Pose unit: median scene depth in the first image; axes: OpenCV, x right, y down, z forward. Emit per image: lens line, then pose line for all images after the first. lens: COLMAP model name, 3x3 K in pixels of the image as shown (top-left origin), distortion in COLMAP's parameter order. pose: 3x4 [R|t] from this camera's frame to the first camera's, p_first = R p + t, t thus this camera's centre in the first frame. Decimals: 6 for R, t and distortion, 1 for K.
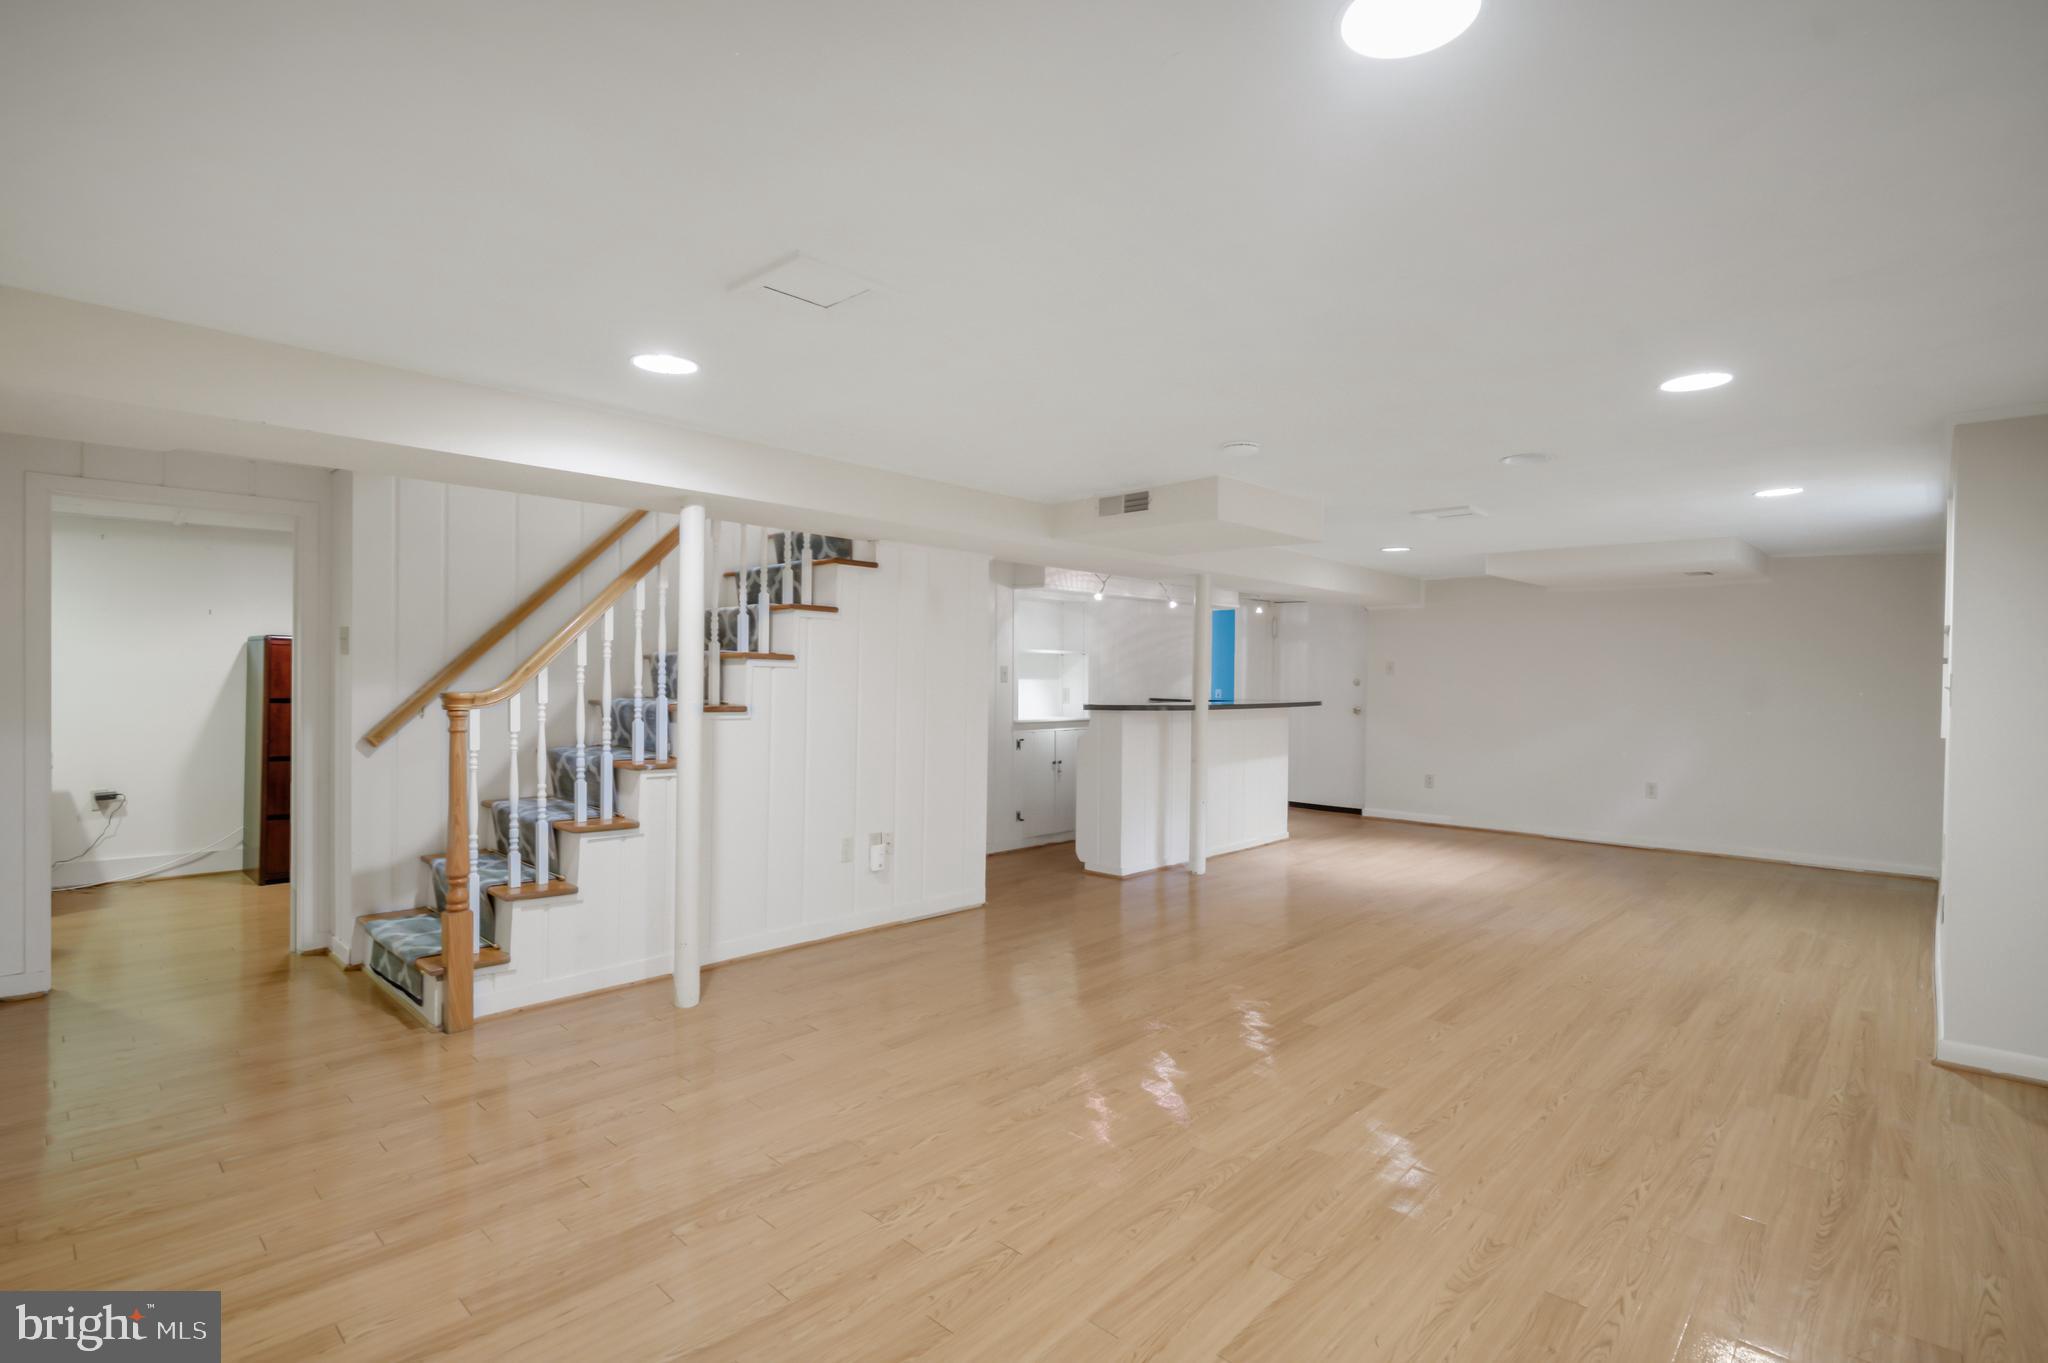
lens RADIAL K [[964.8, 0, 1024.0], [0, 964.8, 681.5], [0, 0, 1]] dist [0.015641, -0.013957]
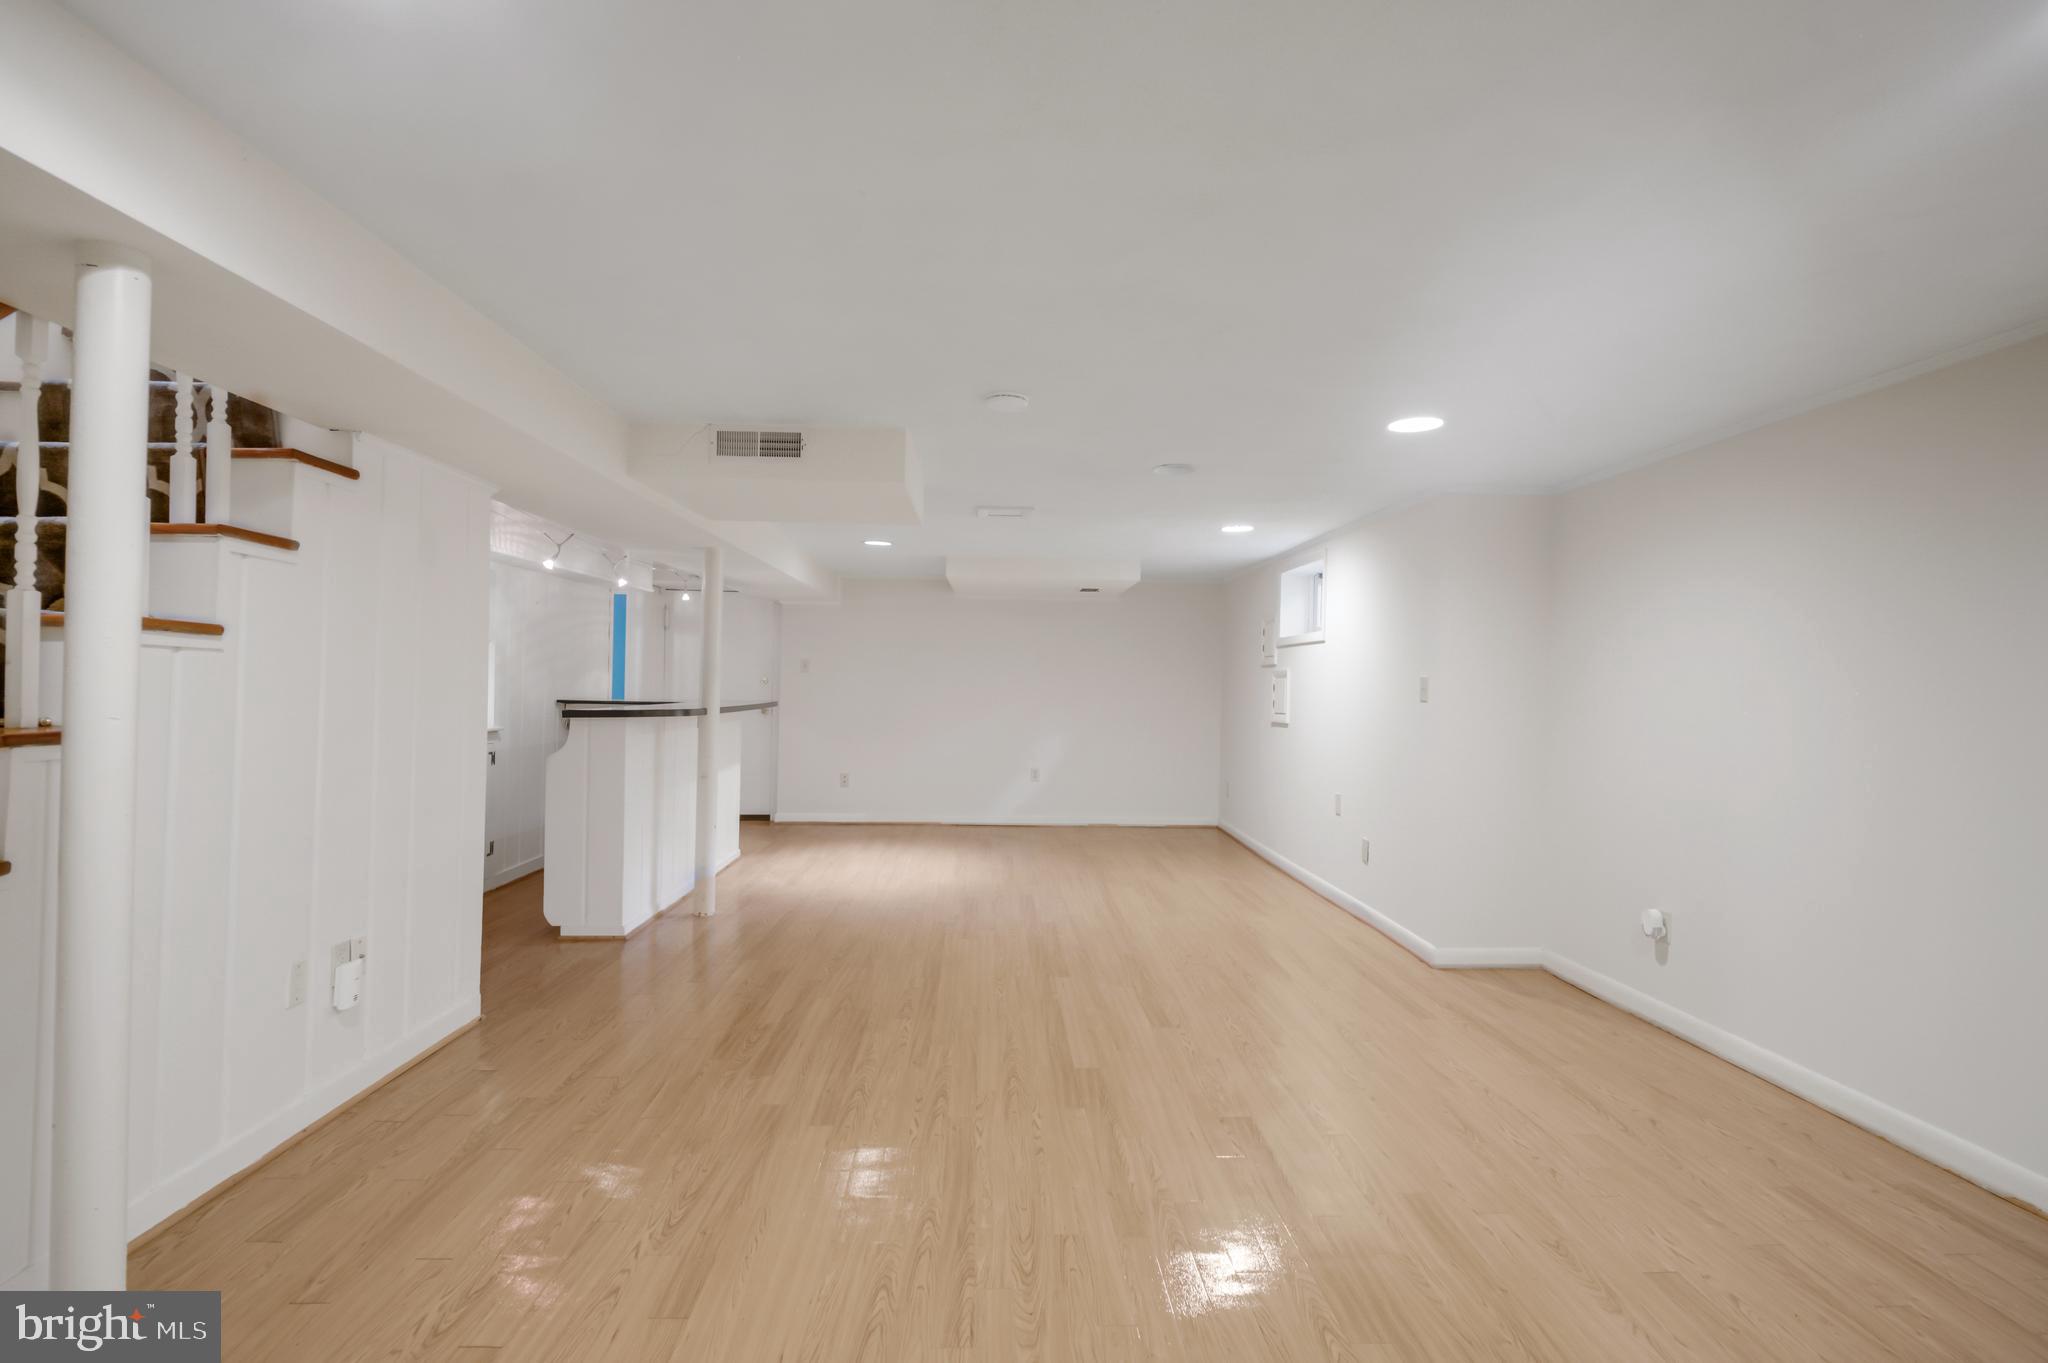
lens RADIAL K [[964.8, 0, 1024.0], [0, 964.8, 681.5], [0, 0, 1]] dist [0.015641, -0.013957]
pose [[0.703747, 0.002342, 0.710447, -0.276380], [-0.004427, 0.999990, 0.001088, -0.000066], [-0.710437, -0.003911, 0.703750, 0.309408]]
